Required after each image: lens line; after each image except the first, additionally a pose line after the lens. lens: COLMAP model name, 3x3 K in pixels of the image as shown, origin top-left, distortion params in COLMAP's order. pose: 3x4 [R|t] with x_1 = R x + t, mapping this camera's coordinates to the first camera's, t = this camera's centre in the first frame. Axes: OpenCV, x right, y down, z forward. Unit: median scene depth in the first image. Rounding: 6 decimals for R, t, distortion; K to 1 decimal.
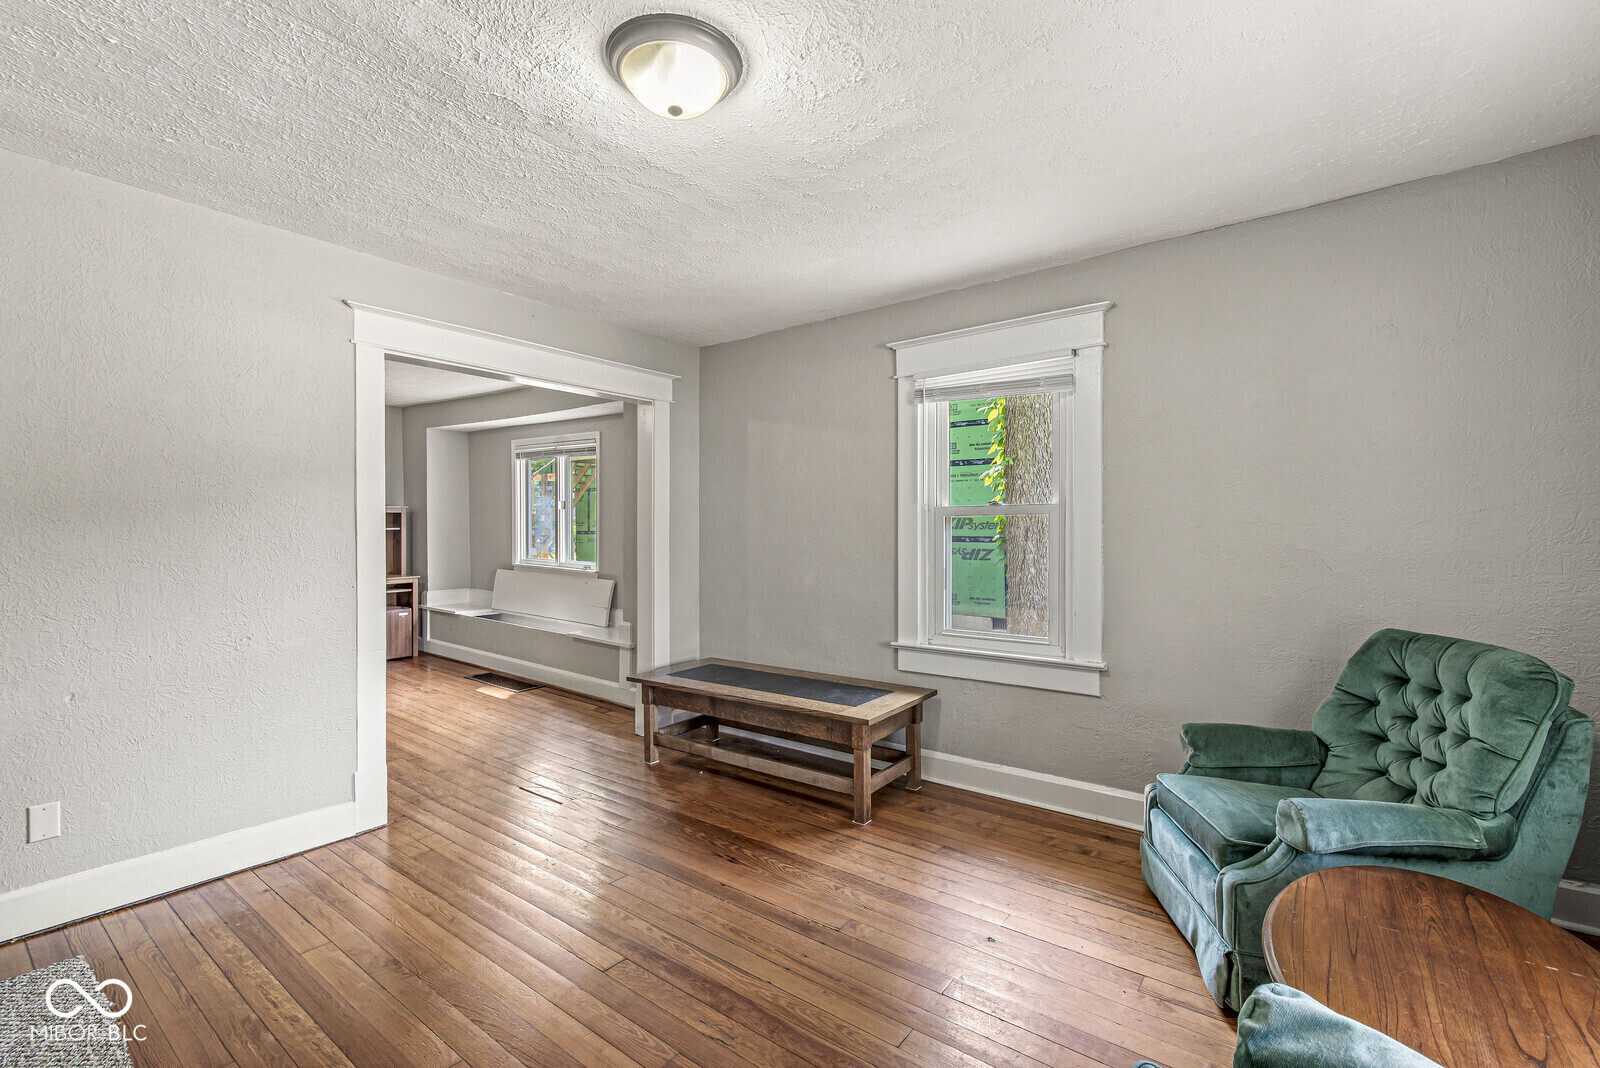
lens RADIAL K [[700.5, 0, 795.3], [0, 700.5, 527.9], [0, 0, 1]] dist [-0.002250, -0.000799]
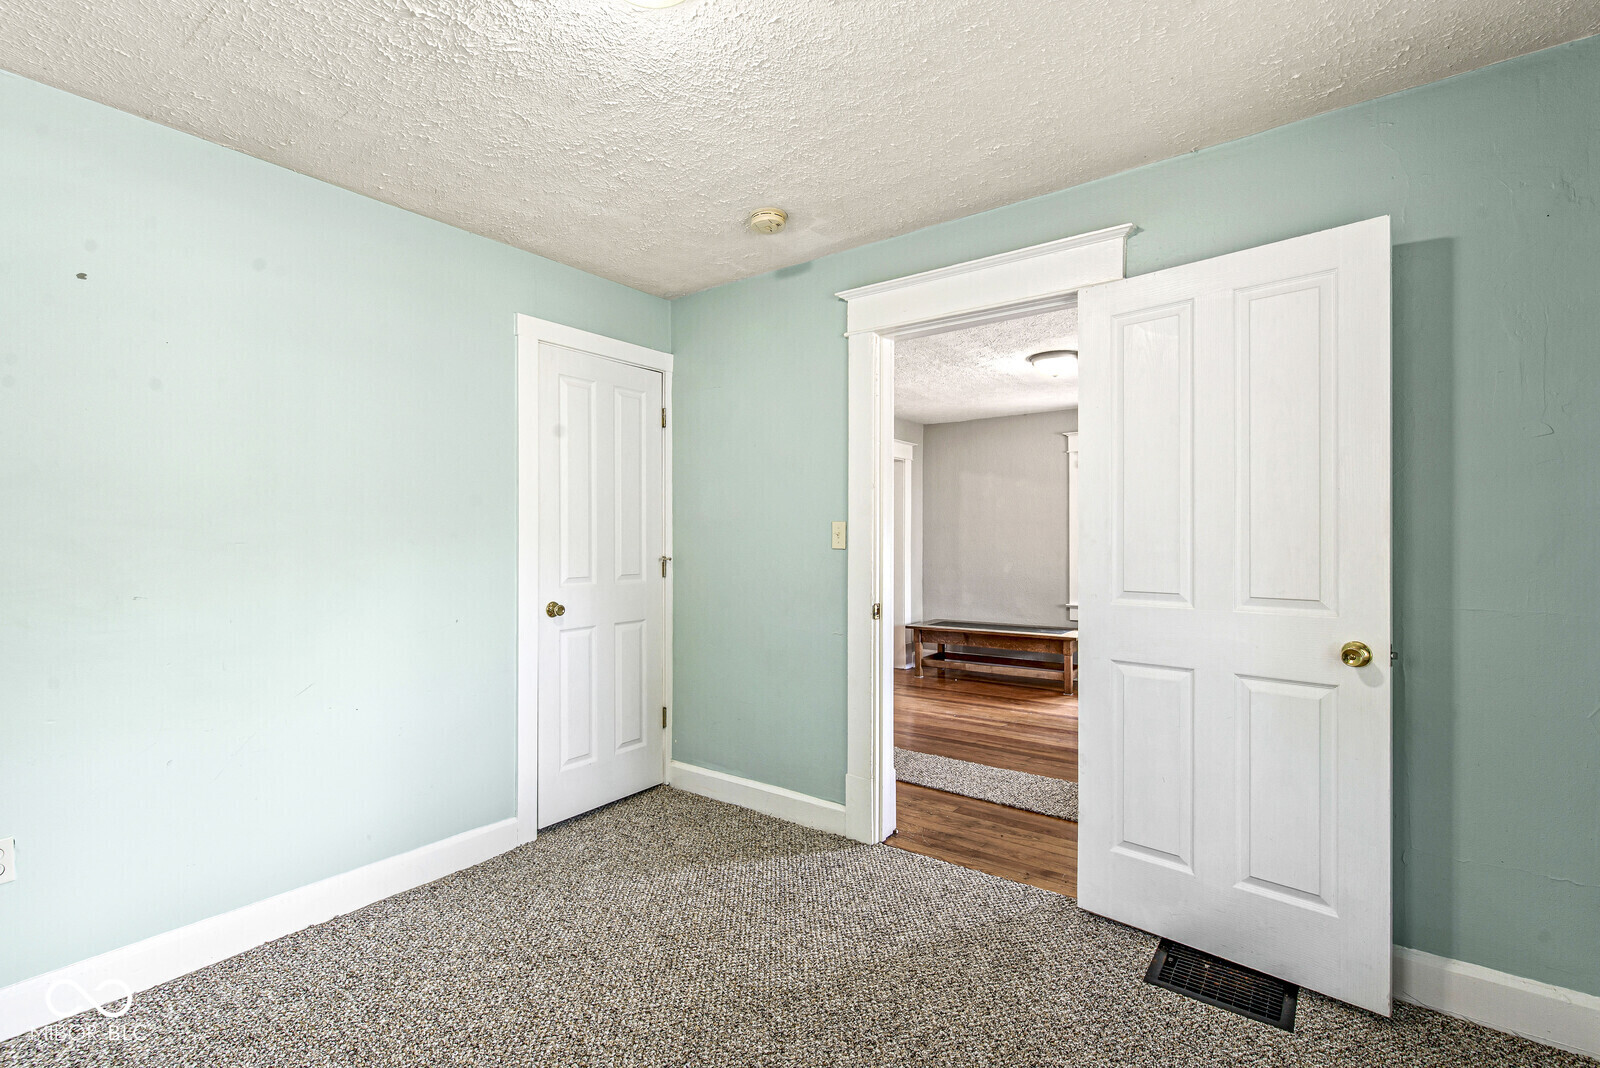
lens RADIAL K [[700.5, 0, 813.5], [0, 700.5, 540.0], [0, 0, 1]] dist [-0.002250, -0.000799]
pose [[0.999993, -0.000707, 0.003799, -0.496735], [0.000699, 0.999998, 0.002035, -0.000319], [-0.003800, -0.002033, 0.999991, -0.739141]]
